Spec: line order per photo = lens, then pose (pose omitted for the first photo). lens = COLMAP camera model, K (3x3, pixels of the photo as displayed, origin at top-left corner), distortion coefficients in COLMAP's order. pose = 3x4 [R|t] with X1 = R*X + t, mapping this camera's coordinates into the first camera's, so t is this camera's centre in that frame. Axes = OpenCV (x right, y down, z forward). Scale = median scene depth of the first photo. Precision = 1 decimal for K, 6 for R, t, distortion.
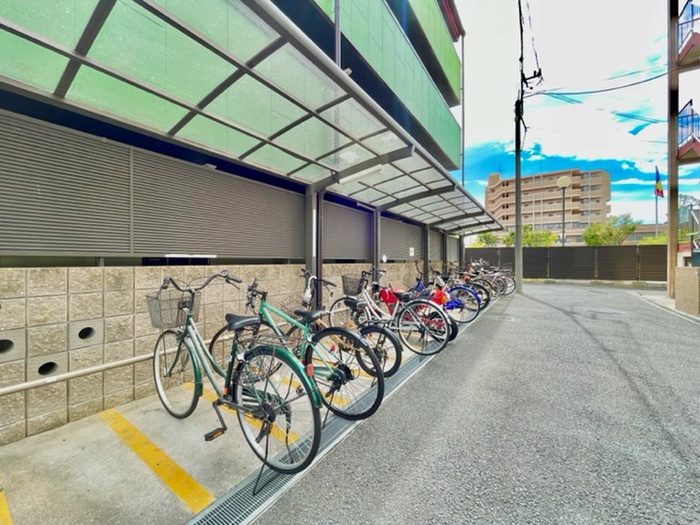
lens RADIAL K [[296.1, 0, 352.7], [0, 296.1, 261.3], [0, 0, 1]] dist [0.000674, -0.000108]
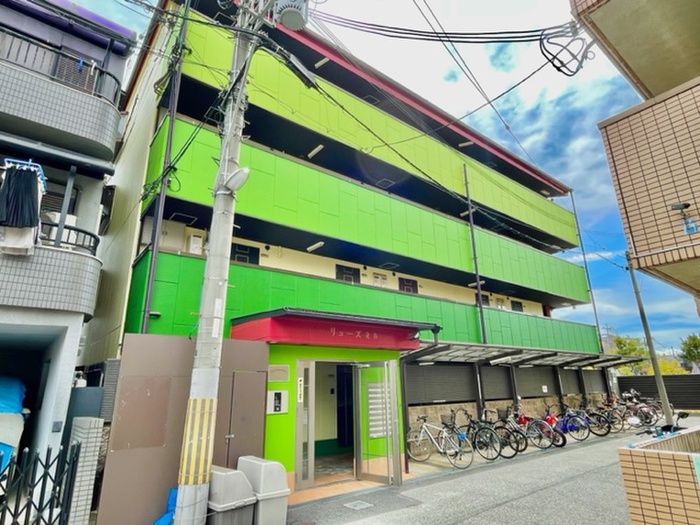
lens RADIAL K [[391.0, 0, 347.8], [0, 391.0, 259.5], [0, 0, 1]] dist [-0.017438, -0.001104]
pose [[0.942350, -0.115976, -0.313889, -0.038236], [0.014625, 0.951397, -0.307618, -0.104766], [0.334309, 0.285293, 0.898245, -1.793545]]
